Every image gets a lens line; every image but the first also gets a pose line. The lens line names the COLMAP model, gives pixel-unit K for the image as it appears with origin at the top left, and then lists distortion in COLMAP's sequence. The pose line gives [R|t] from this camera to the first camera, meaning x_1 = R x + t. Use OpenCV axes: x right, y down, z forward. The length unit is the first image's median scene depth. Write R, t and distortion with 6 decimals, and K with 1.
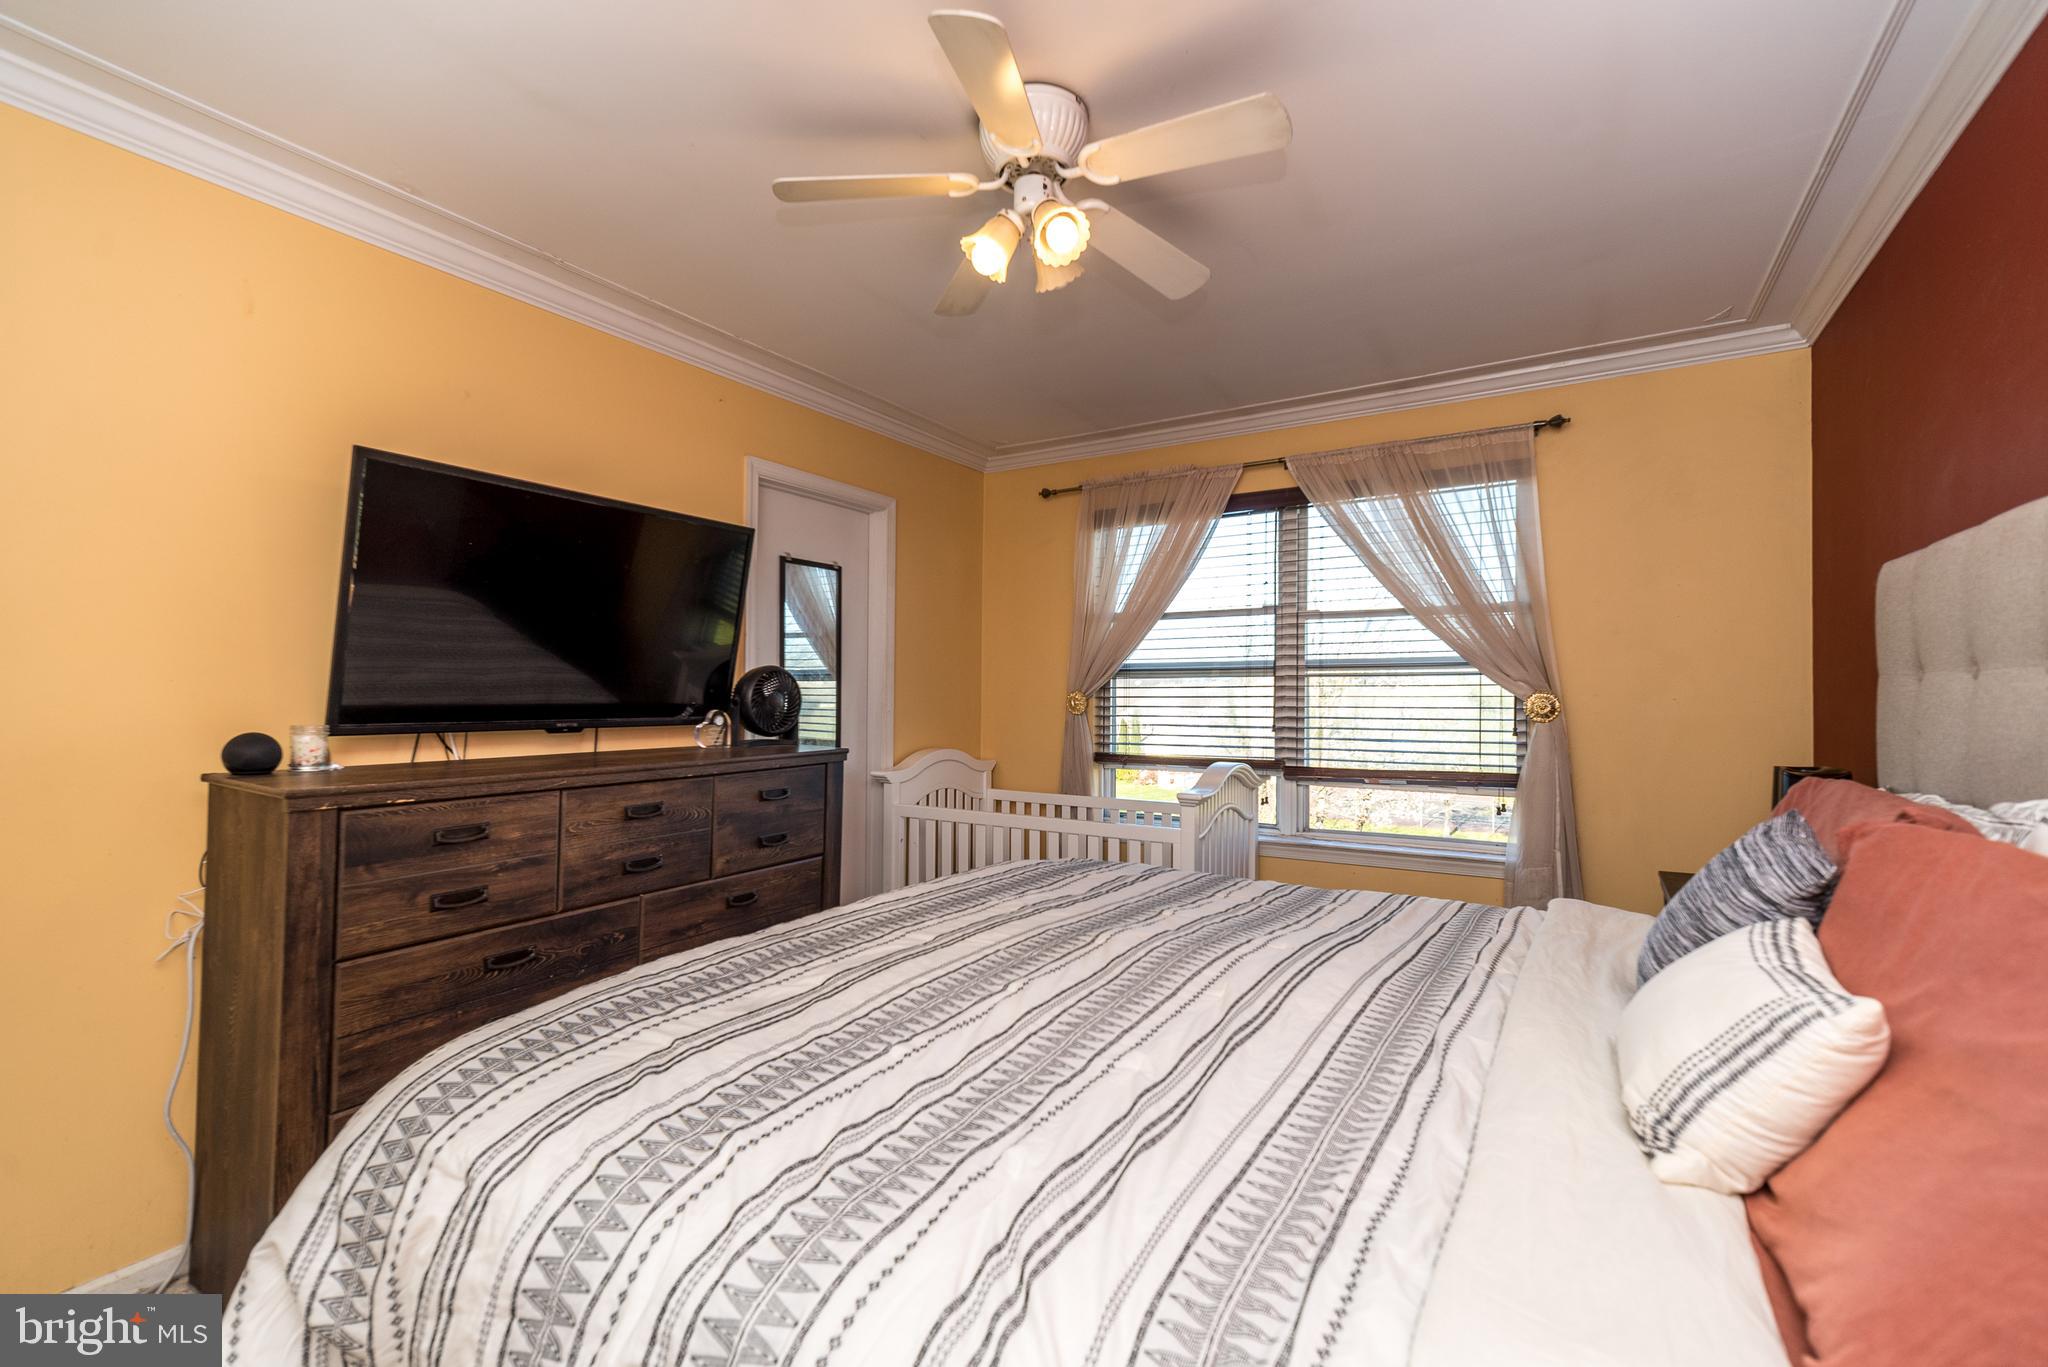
lens RADIAL K [[894.4, 0, 1017.1], [0, 894.4, 671.3], [0, 0, 1]] dist [0.002013, 0.006913]
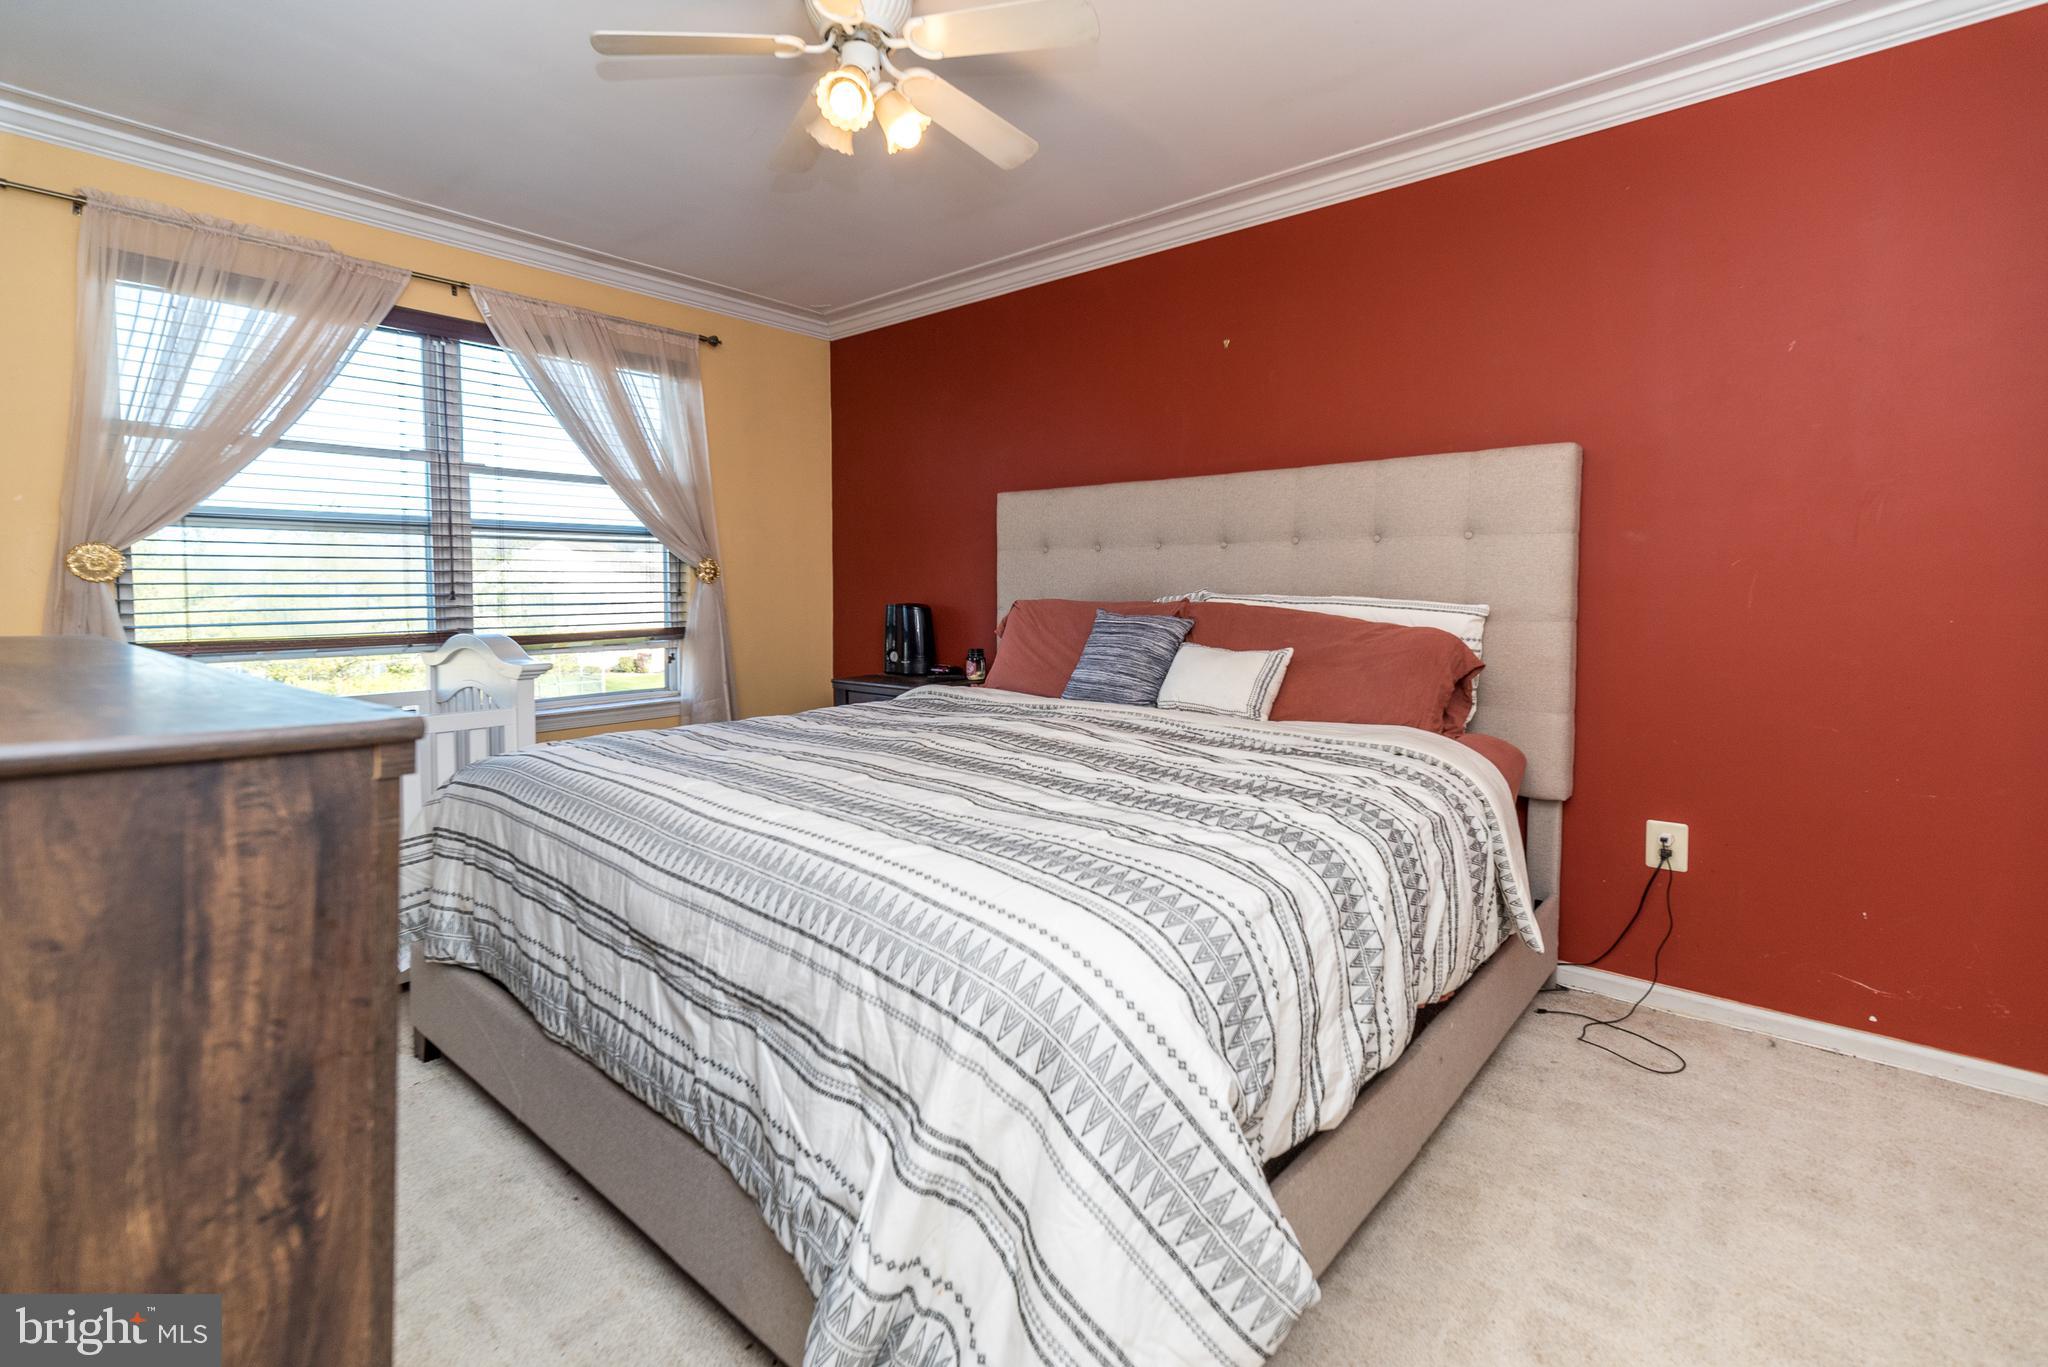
lens RADIAL K [[893.3, 0, 1018.3], [0, 893.3, 638.5], [0, 0, 1]] dist [-0.000929, 0.006112]
pose [[0.147024, -0.074170, 0.986348, -0.490009], [-0.038419, 0.996004, 0.080622, 0.013750], [-0.988387, -0.049748, 0.143587, 0.321968]]
